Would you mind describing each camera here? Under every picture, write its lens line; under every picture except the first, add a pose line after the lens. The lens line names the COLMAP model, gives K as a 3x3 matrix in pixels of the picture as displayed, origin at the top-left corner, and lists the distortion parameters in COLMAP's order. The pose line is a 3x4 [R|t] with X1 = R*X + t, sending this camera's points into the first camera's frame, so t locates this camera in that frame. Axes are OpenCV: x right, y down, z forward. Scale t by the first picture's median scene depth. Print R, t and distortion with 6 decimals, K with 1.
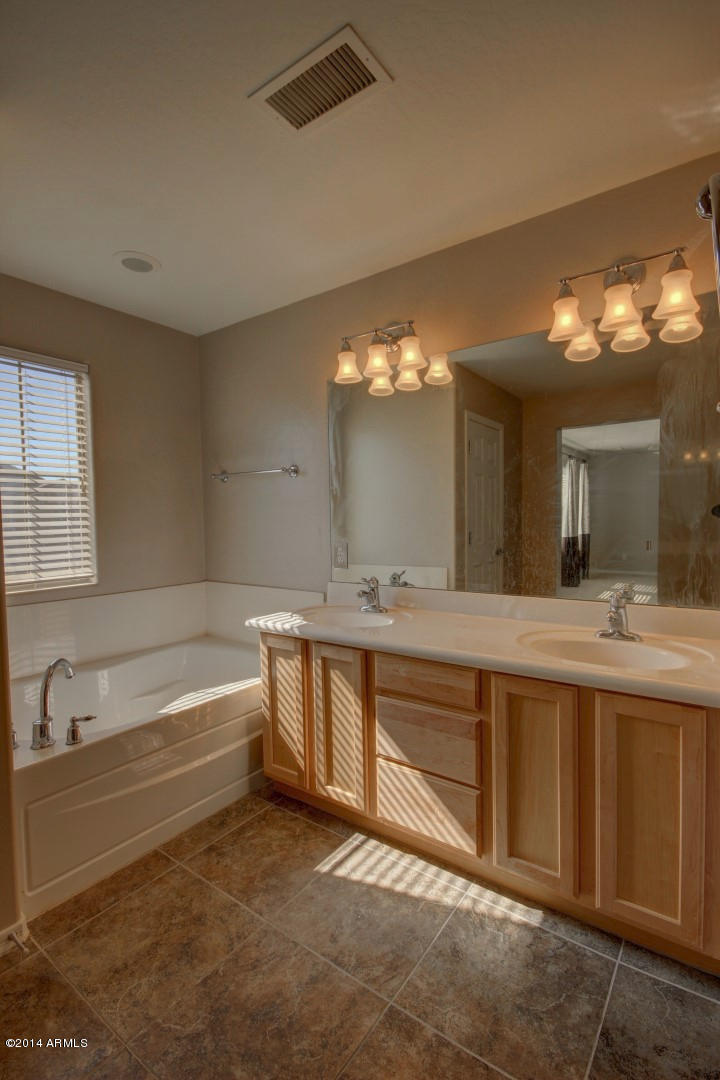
lens RADIAL K [[499.1, 0, 373.3], [0, 499.1, 535.1], [0, 0, 1]] dist [-0.001751, -0.000628]
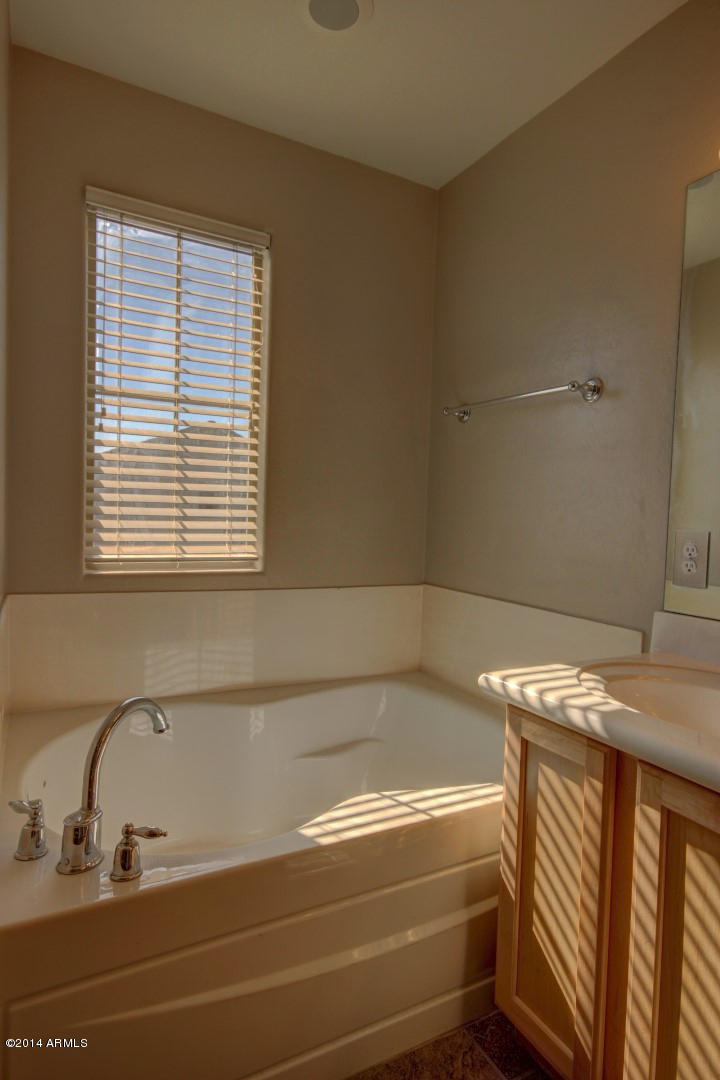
lens RADIAL K [[619.7, 0, 360.0], [0, 619.7, 540.0], [0, 0, 1]] dist [0.002295, 0.000690]
pose [[0.893290, 0.069418, -0.444088, -0.107141], [-0.065775, 0.997555, 0.023628, 0.037925], [0.444643, 0.008103, 0.895671, 0.431628]]
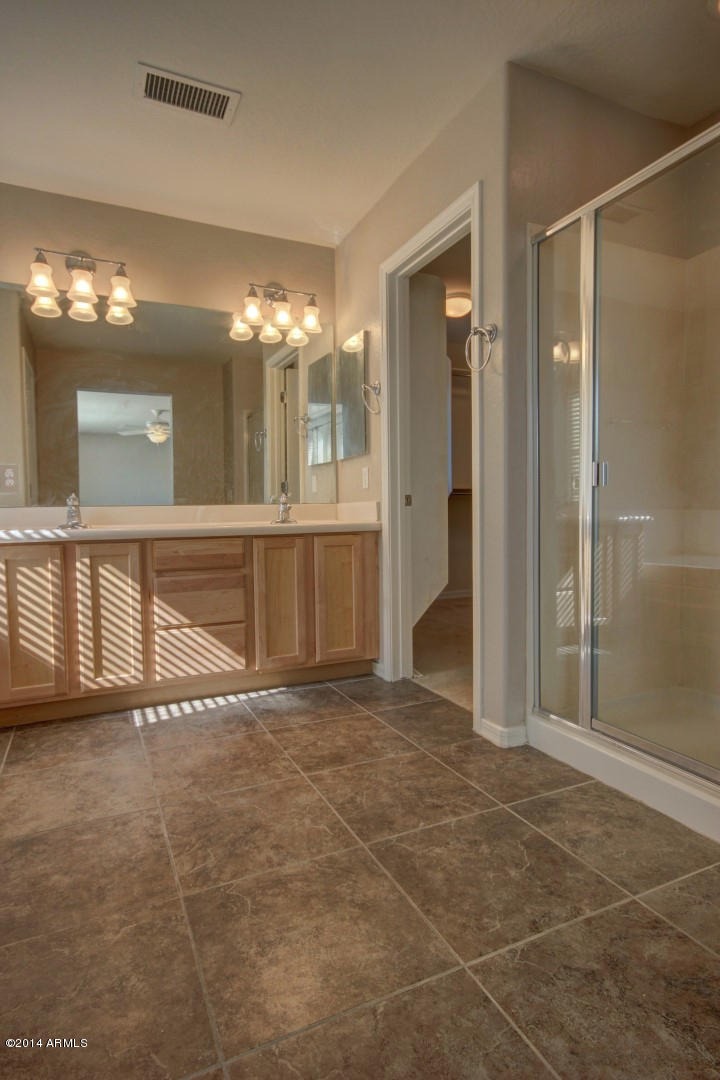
lens RADIAL K [[588.9, 0, 362.3], [0, 588.9, 532.6], [0, 0, 1]] dist [0.001949, 0.002323]
pose [[0.490645, -0.022315, 0.871074, -0.846747], [0.040471, 0.999177, 0.002800, 0.200161], [-0.870419, 0.033880, 0.491145, -0.108382]]
